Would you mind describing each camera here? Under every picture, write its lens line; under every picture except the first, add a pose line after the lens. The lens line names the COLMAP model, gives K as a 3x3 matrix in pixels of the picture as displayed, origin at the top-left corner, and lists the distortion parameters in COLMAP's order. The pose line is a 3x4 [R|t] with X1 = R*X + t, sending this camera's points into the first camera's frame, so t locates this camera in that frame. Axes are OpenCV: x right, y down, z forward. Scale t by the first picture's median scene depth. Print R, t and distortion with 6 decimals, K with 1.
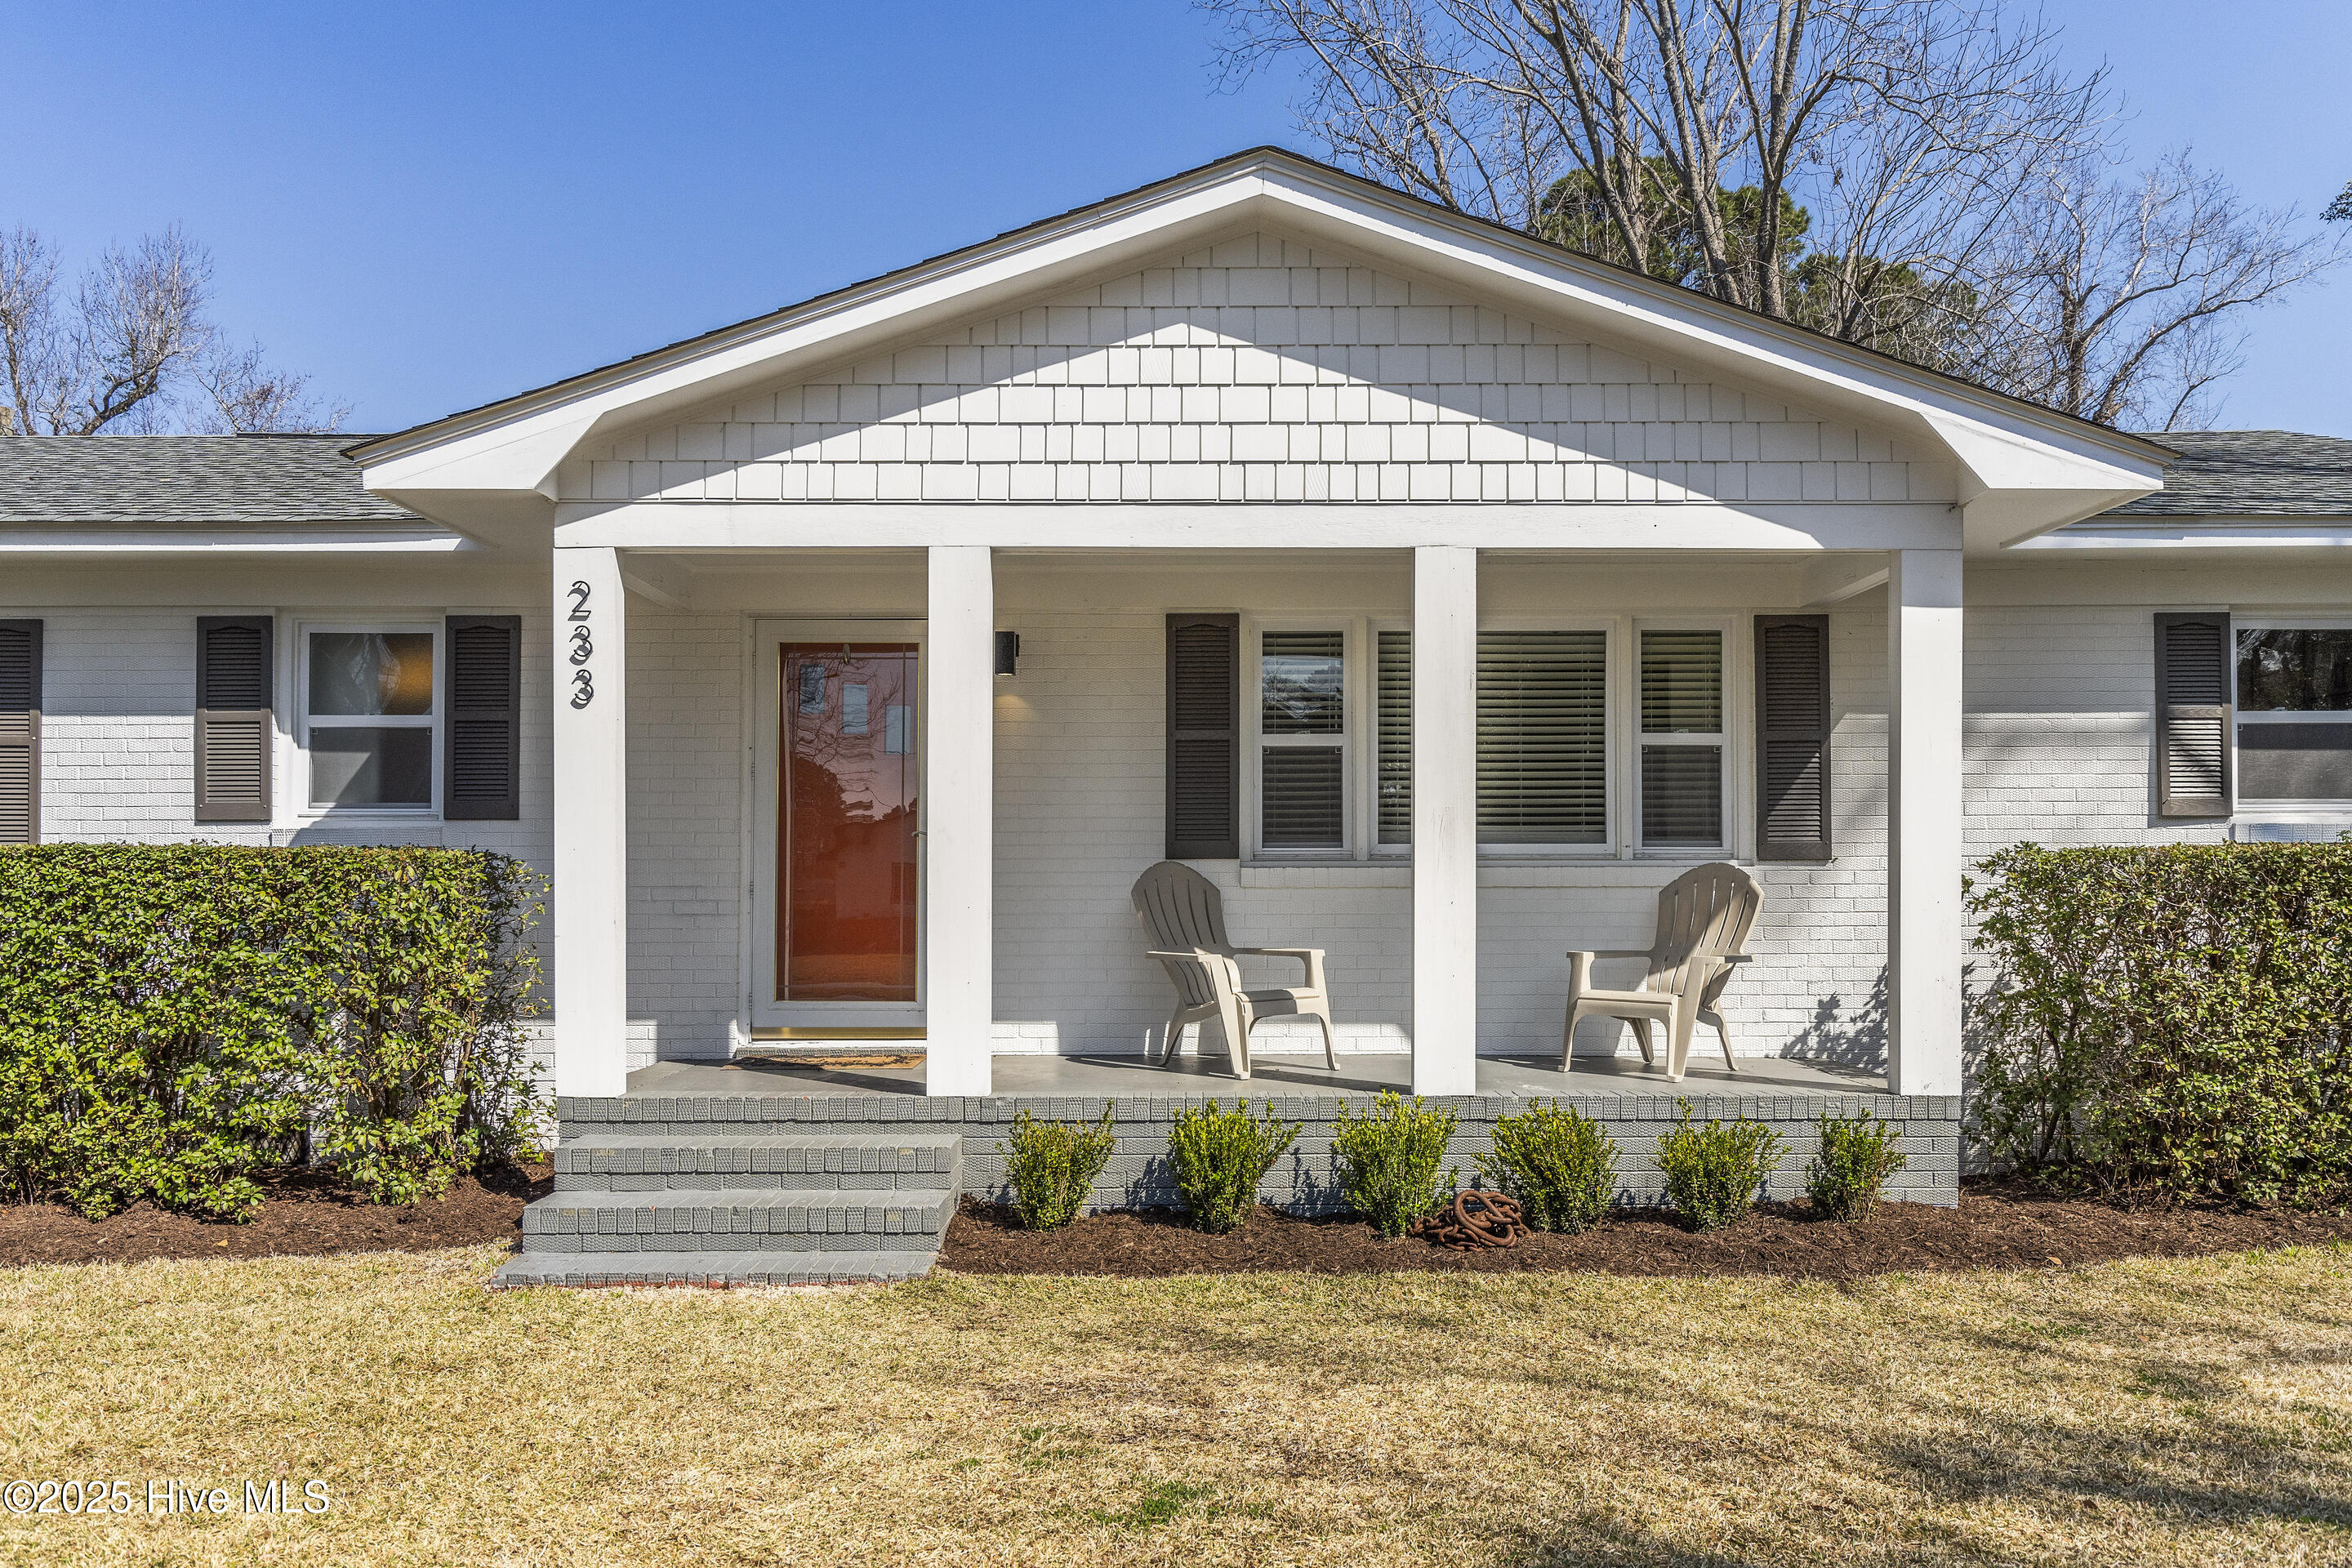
lens RADIAL K [[1869.5, 0, 1142.3], [0, 1869.5, 846.3], [0, 0, 1]] dist [0.005300, -0.006372]
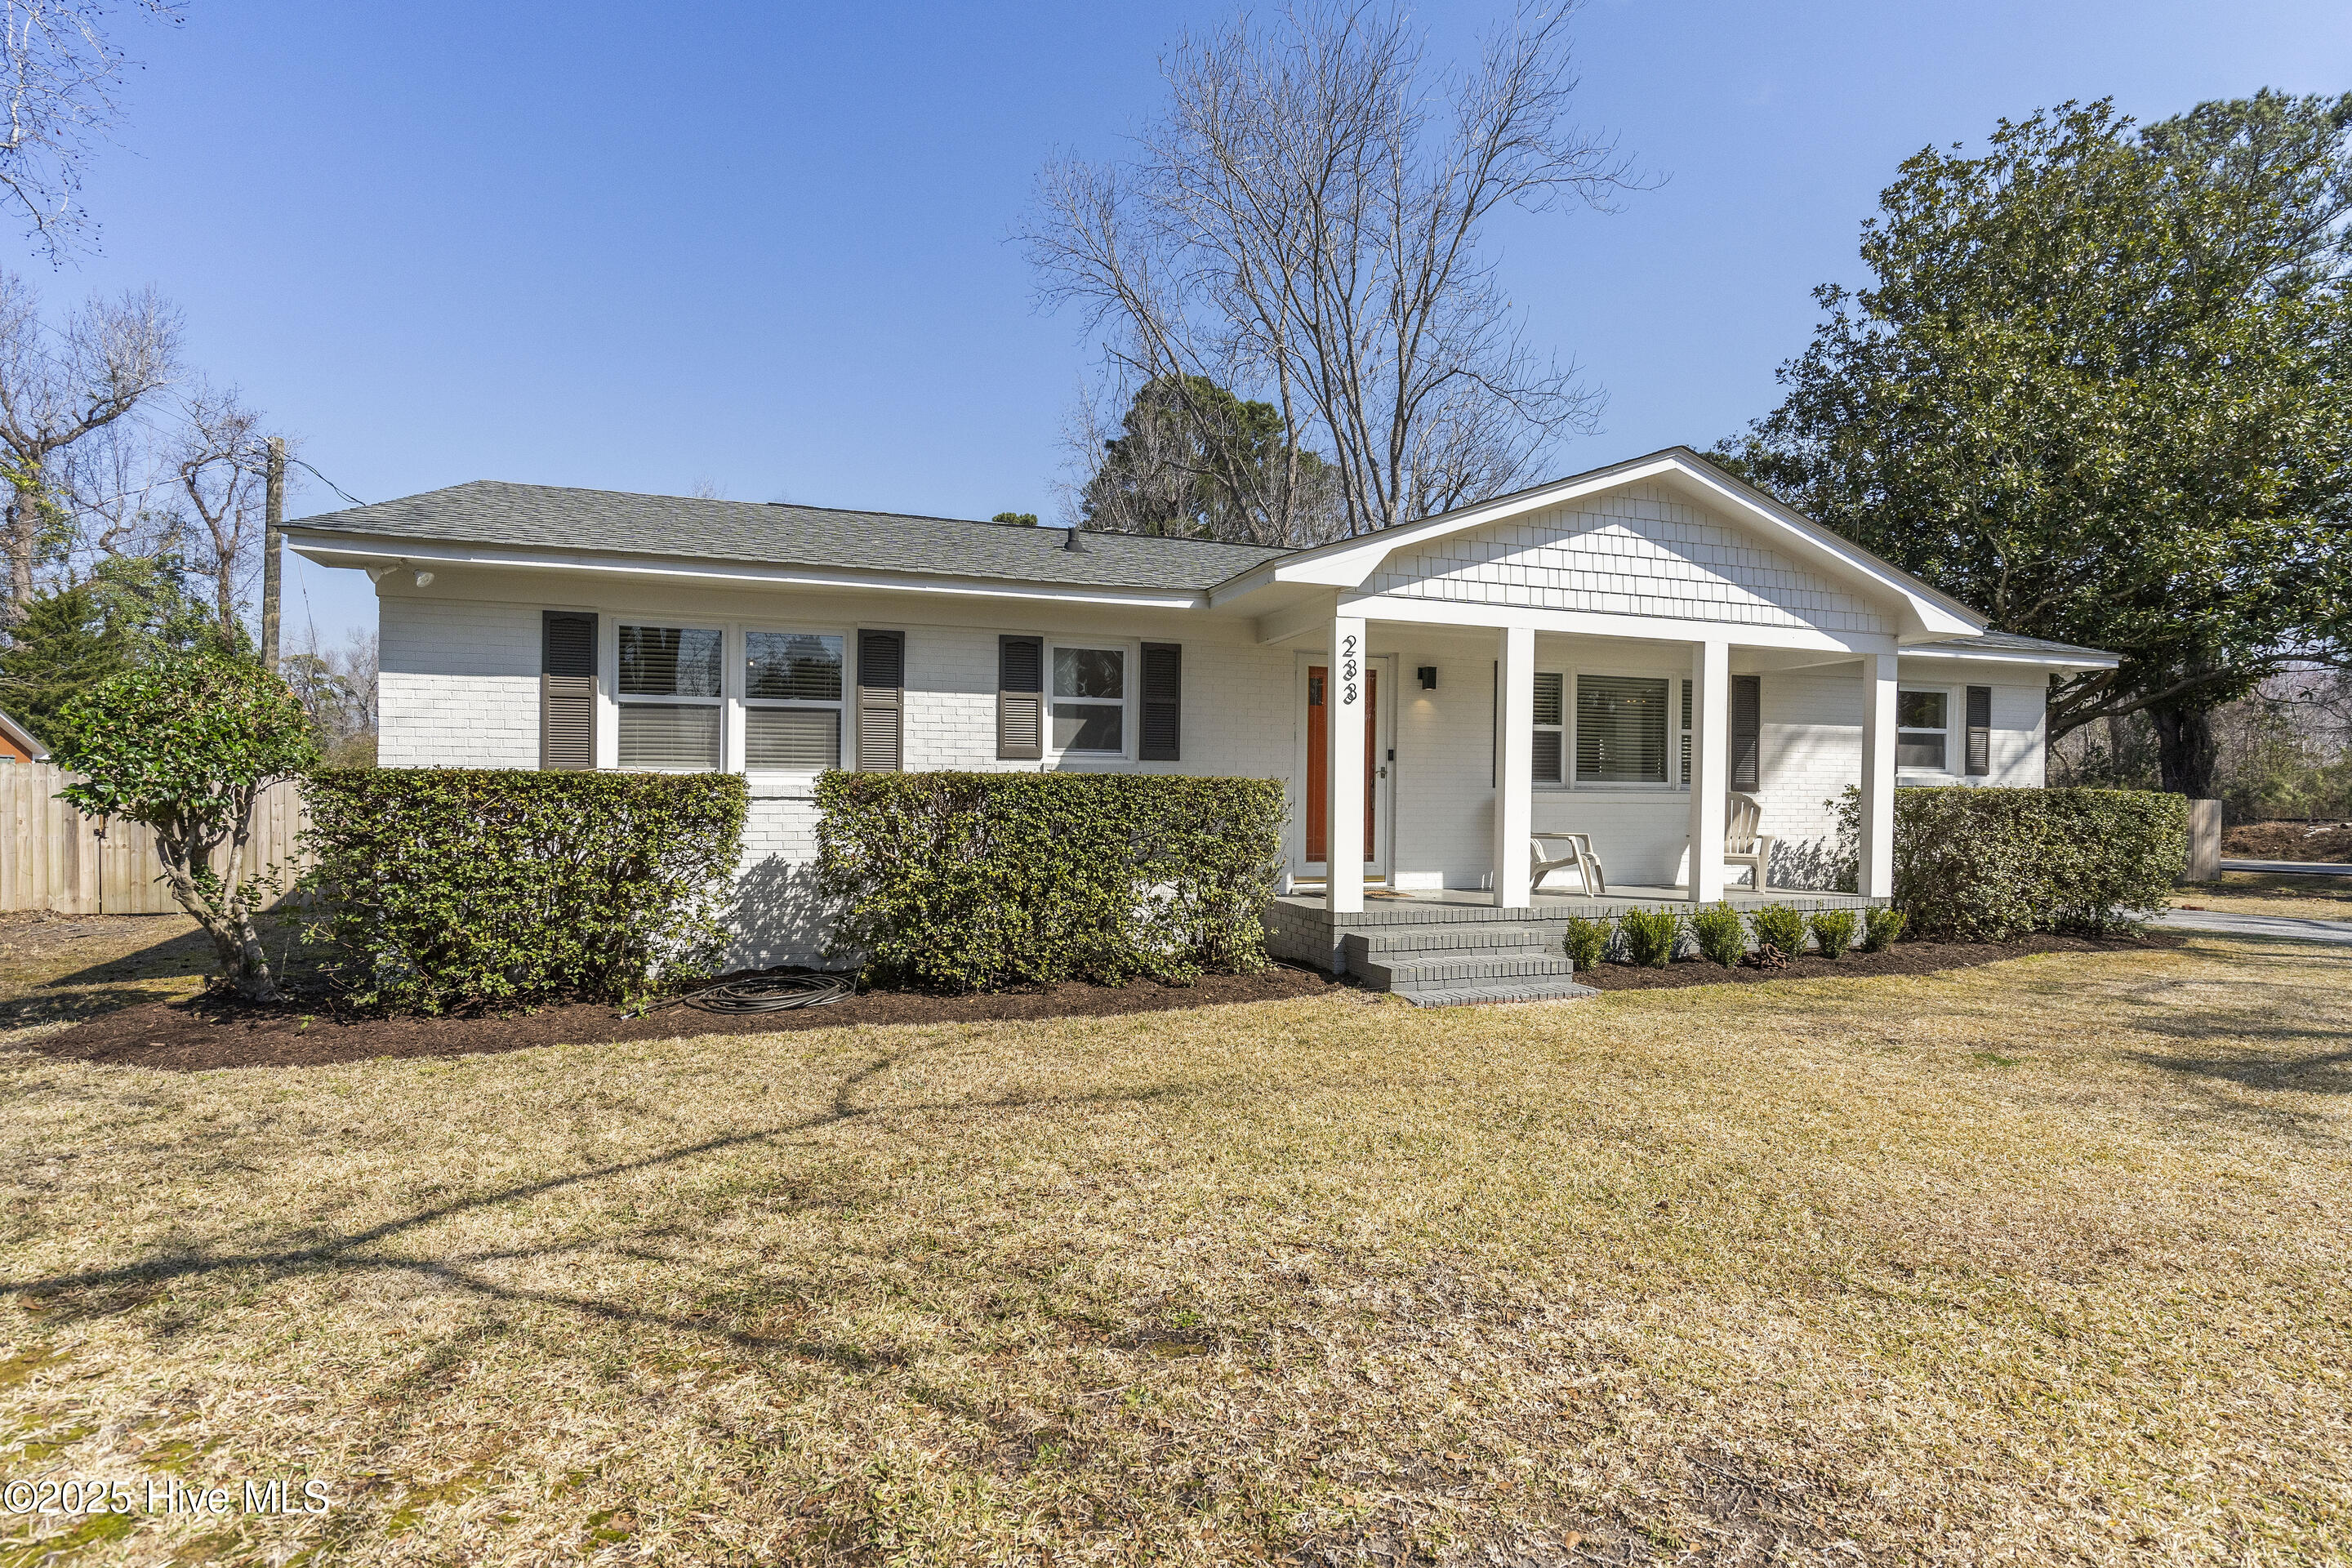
lens RADIAL K [[1136.6, 0, 1166.8], [0, 1136.6, 808.4], [0, 0, 1]] dist [0.002401, -0.000132]
pose [[0.942844, 0.005093, 0.333196, -0.777597], [-0.015803, 0.999442, 0.029442, -0.000842], [-0.332860, -0.033024, 0.942398, -0.007835]]
